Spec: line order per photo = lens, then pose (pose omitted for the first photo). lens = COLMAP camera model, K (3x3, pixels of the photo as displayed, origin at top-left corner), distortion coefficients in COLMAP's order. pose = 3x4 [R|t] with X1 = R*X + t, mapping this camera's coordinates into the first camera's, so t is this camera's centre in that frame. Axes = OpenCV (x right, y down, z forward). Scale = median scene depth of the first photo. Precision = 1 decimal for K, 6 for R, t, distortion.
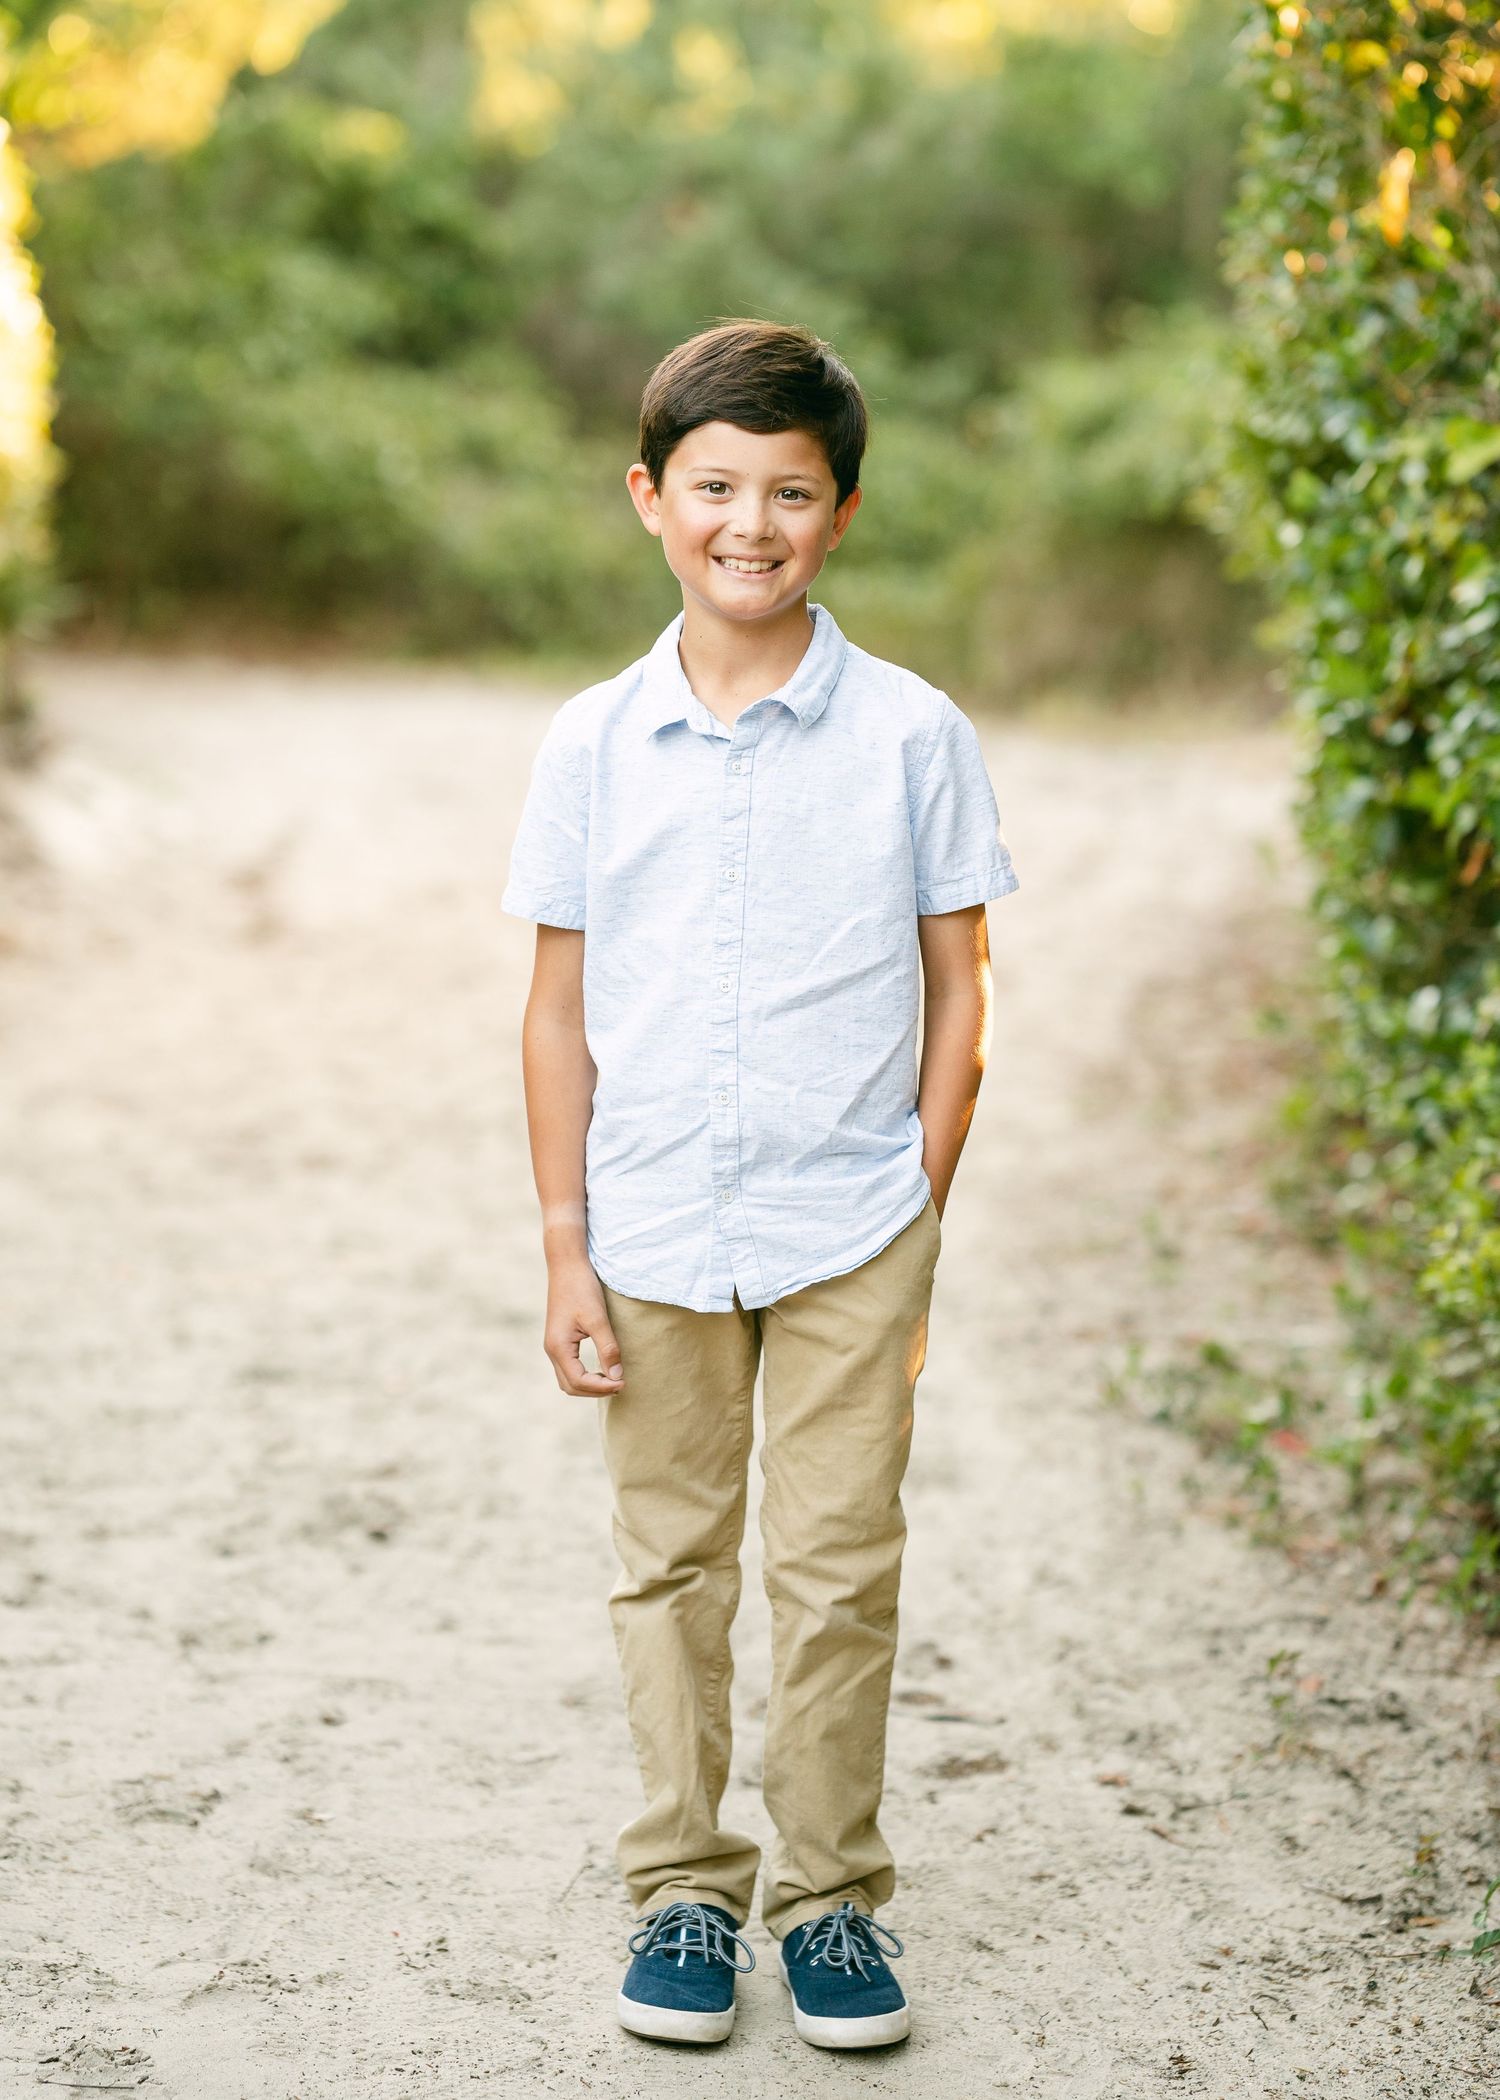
lens RADIAL K [[6026.9, 0, 750.0], [0, 6026.9, 1050.0], [0, 0, 1]] dist [0.631392, -0.809864]
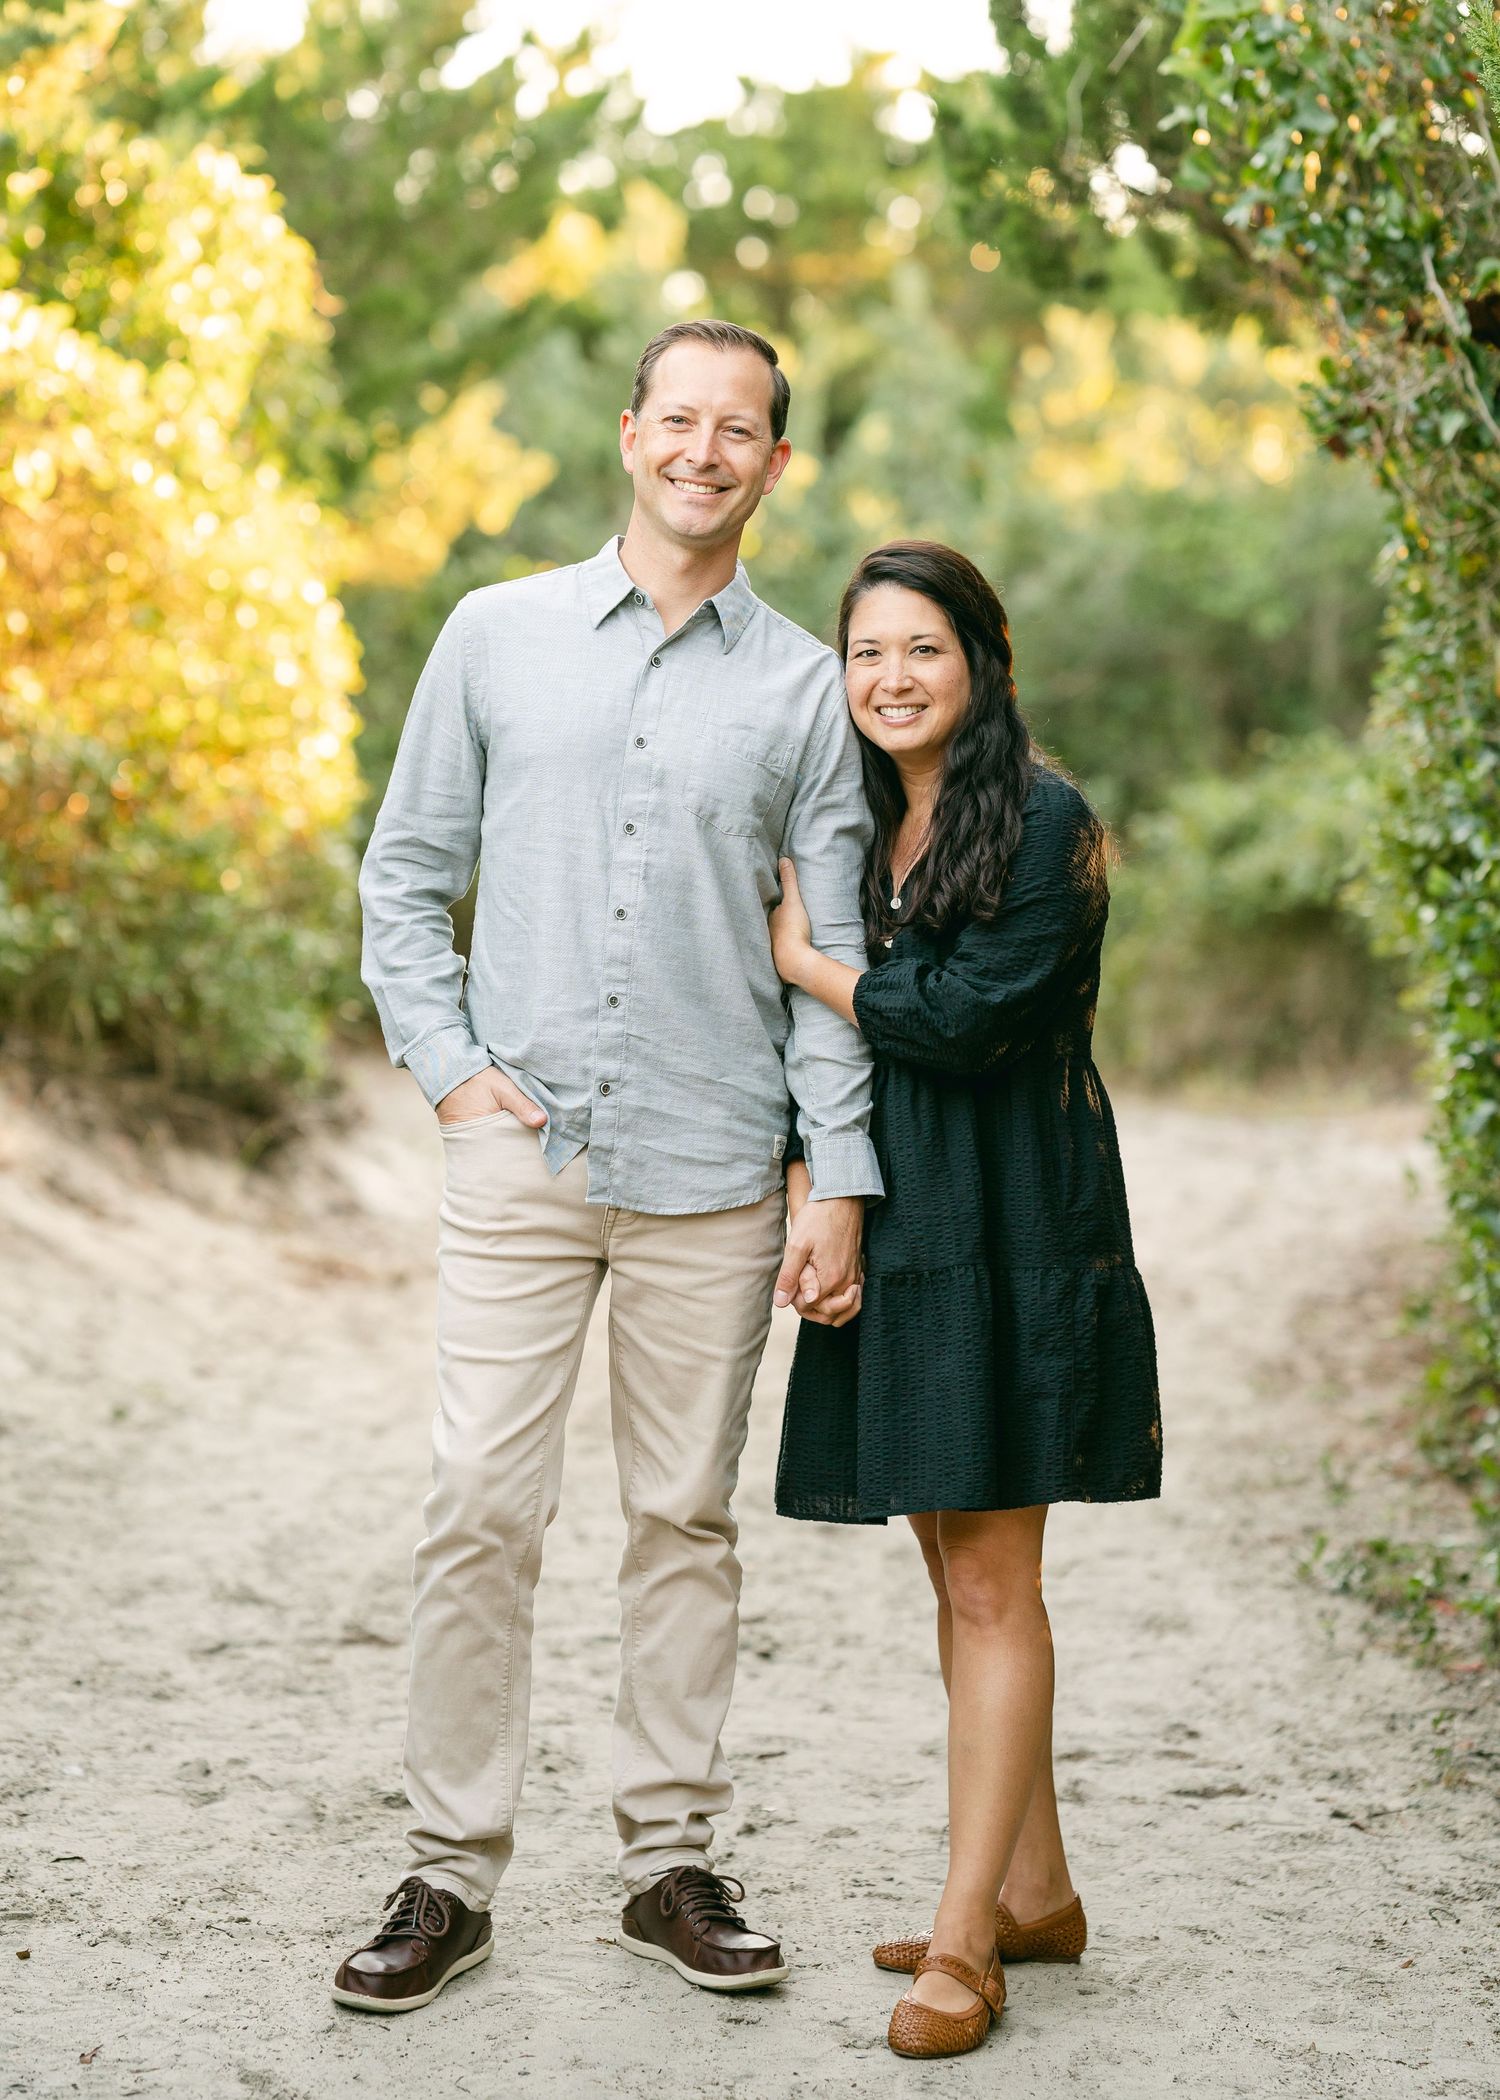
lens RADIAL K [[6026.9, 0, 750.0], [0, 6026.9, 1050.0], [0, 0, 1]] dist [0.631392, -0.809864]
pose [[0.999790, -0.008163, -0.018801, -0.035201], [0.006870, 0.997672, -0.067854, 0.034335], [0.019311, 0.067711, 0.997518, -0.329700]]
